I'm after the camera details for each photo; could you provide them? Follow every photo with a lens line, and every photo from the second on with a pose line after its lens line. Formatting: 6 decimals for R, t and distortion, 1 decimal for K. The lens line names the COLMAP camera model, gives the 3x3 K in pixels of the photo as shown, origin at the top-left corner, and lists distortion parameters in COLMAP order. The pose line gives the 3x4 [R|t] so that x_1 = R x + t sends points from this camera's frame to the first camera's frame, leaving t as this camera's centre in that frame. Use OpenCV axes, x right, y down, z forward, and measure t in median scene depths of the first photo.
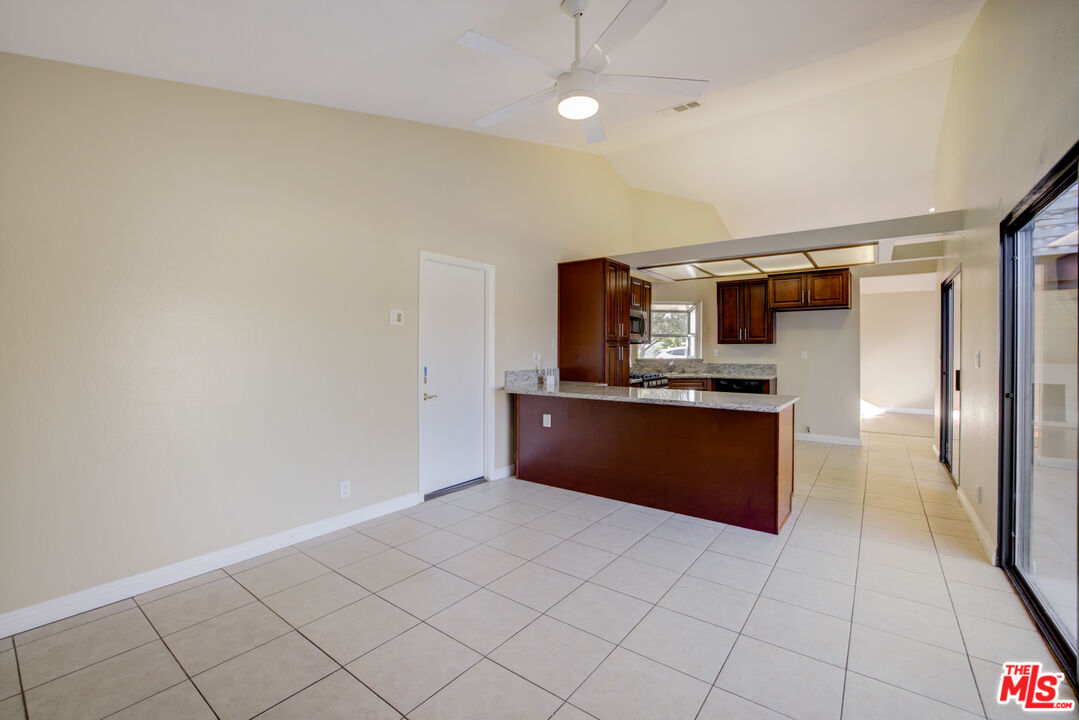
lens RADIAL K [[459.8, 0, 538.7], [0, 459.8, 350.8], [0, 0, 1]] dist [-0.028414, 0.005445]
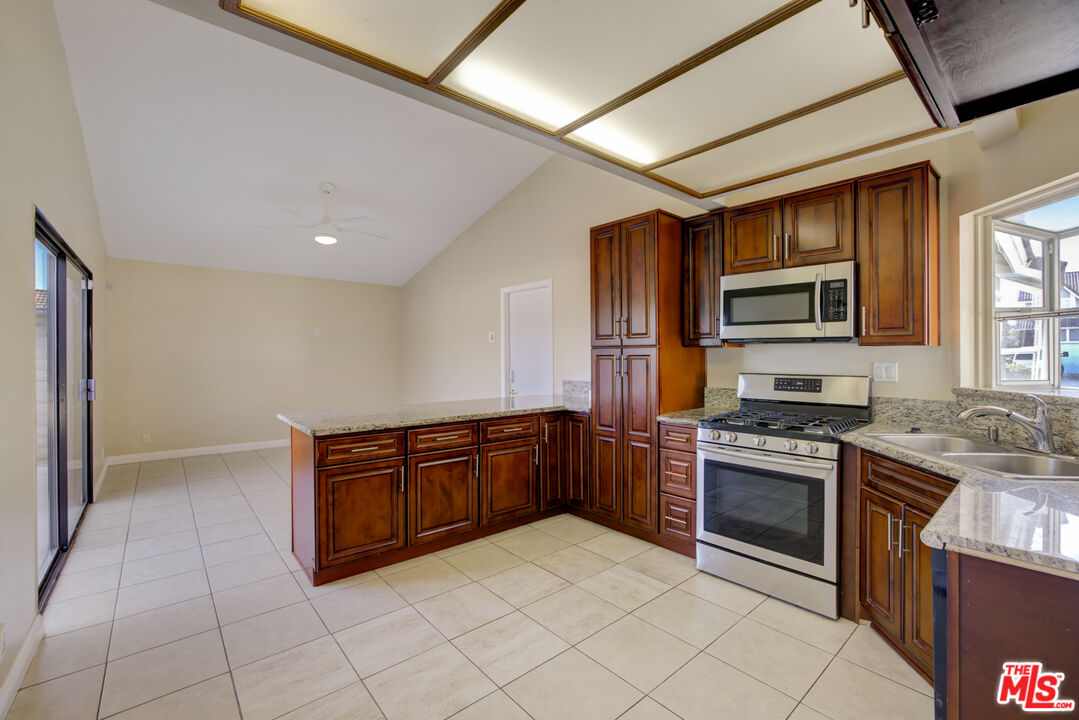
lens RADIAL K [[459.8, 0, 533.1], [0, 459.8, 355.0], [0, 0, 1]] dist [-0.028414, 0.005445]
pose [[-0.221750, 0.002546, -0.975100, 0.644469], [0.000344, 0.999997, 0.002533, -0.007842], [0.975104, 0.000226, -0.221750, 0.818937]]
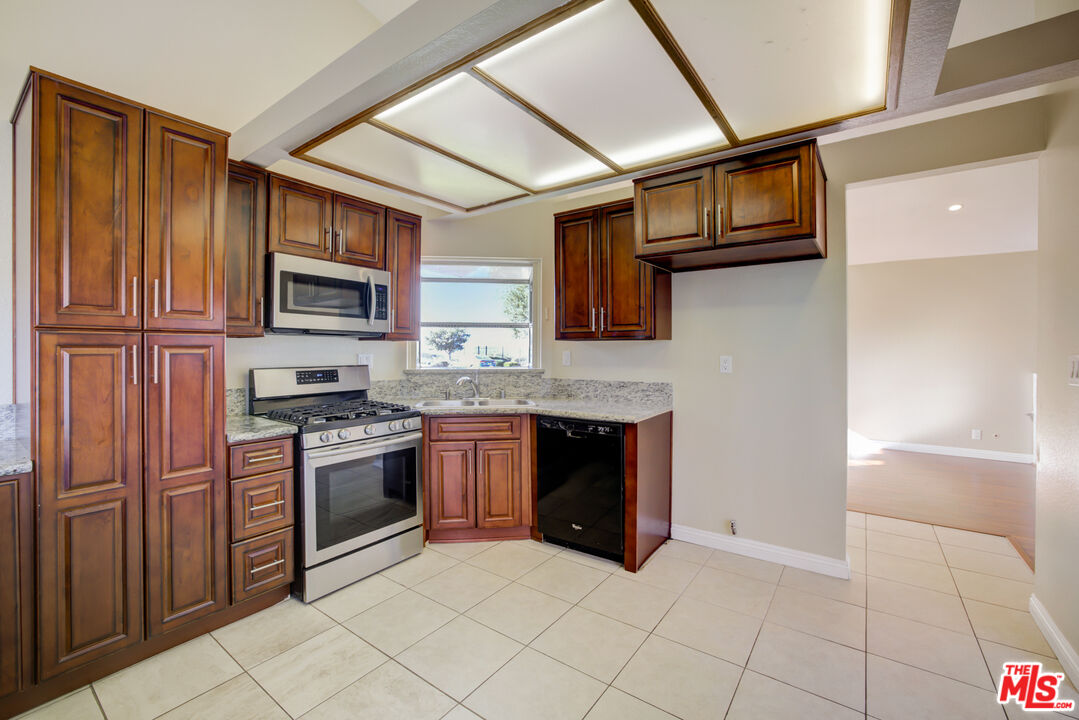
lens RADIAL K [[459.8, 0, 535.9], [0, 459.8, 352.6], [0, 0, 1]] dist [-0.028414, 0.005445]
pose [[0.999935, 0.001146, 0.011368, 0.374429], [-0.001167, 0.999998, 0.001773, -0.002634], [-0.011366, -0.001786, 0.999934, 0.525025]]
